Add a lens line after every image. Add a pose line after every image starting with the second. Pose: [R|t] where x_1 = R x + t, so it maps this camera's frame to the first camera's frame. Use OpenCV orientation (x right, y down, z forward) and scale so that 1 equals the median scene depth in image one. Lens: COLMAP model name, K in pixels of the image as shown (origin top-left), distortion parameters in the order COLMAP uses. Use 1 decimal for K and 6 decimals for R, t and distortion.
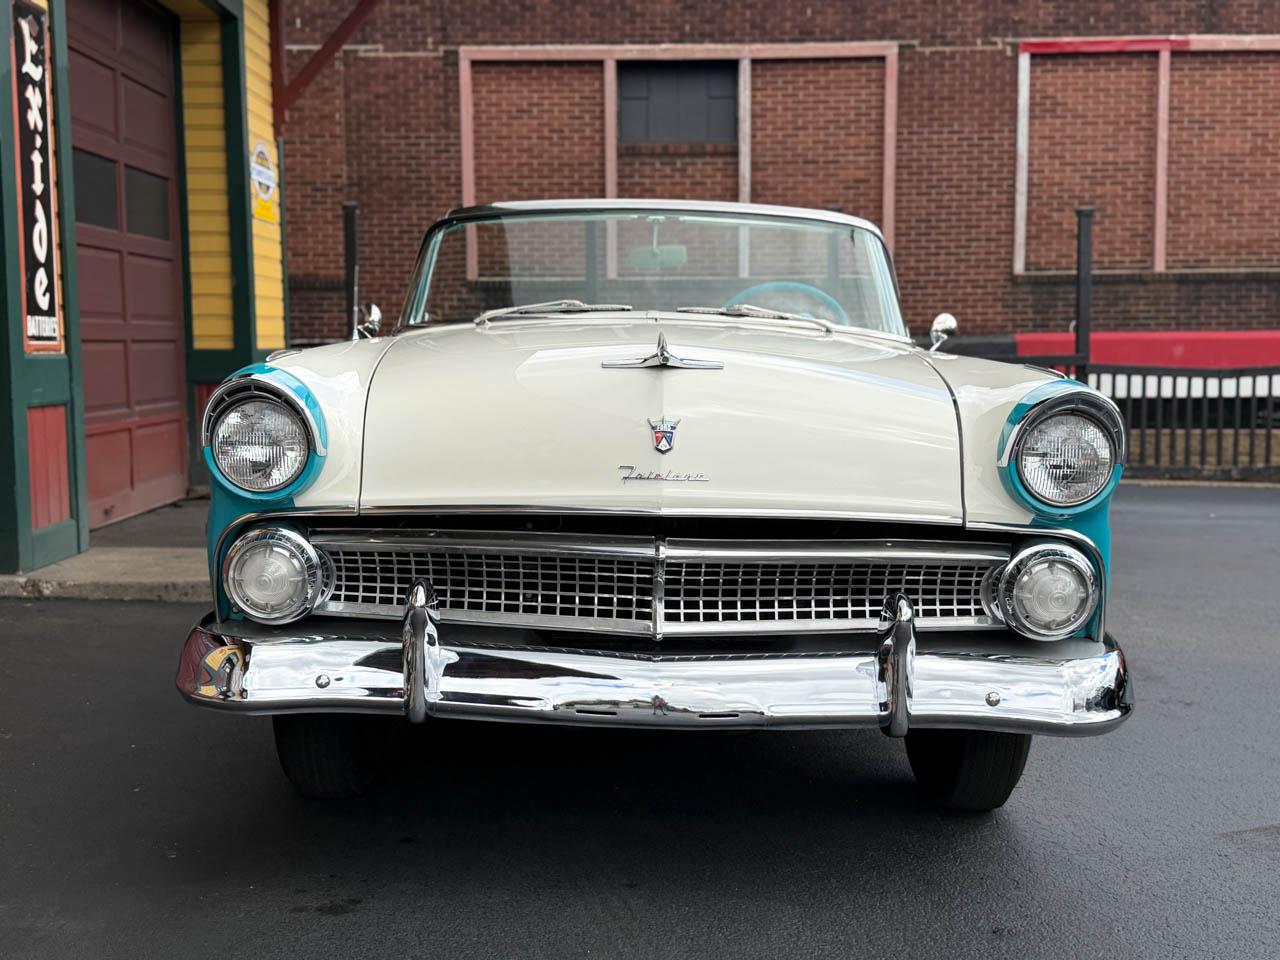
lens RADIAL K [[1325.0, 0, 638.4], [0, 1325.0, 500.1], [0, 0, 1]] dist [0.164787, -0.412890]
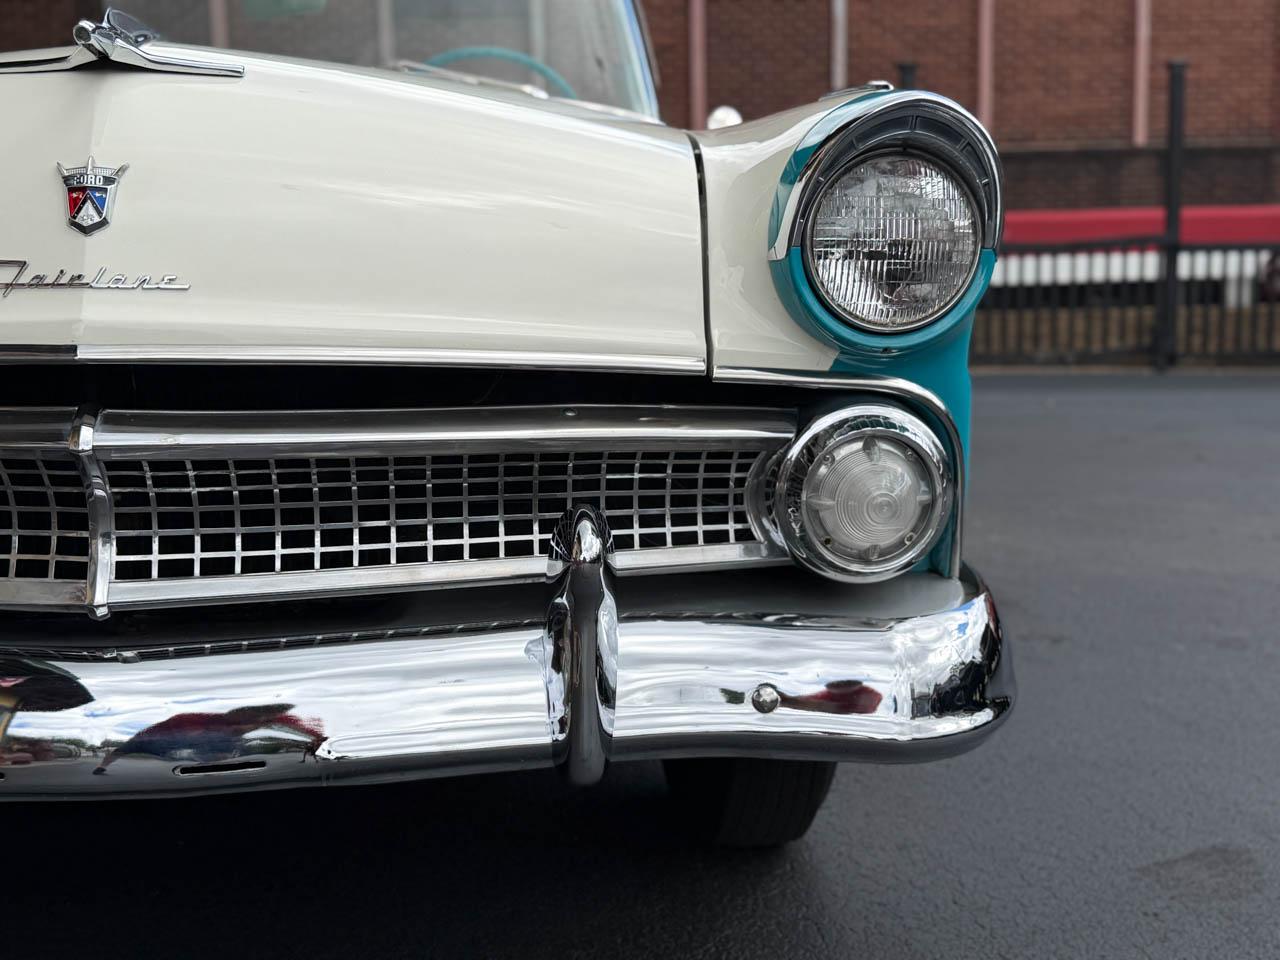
lens RADIAL K [[1184.4, 0, 643.3], [0, 1184.4, 484.5], [0, 0, 1]] dist [0.182907, -0.446451]
pose [[0.994066, -0.030554, 0.104395, 0.166778], [0.025169, 0.998303, 0.052513, 0.037062], [-0.105822, -0.049573, 0.993149, 0.531420]]
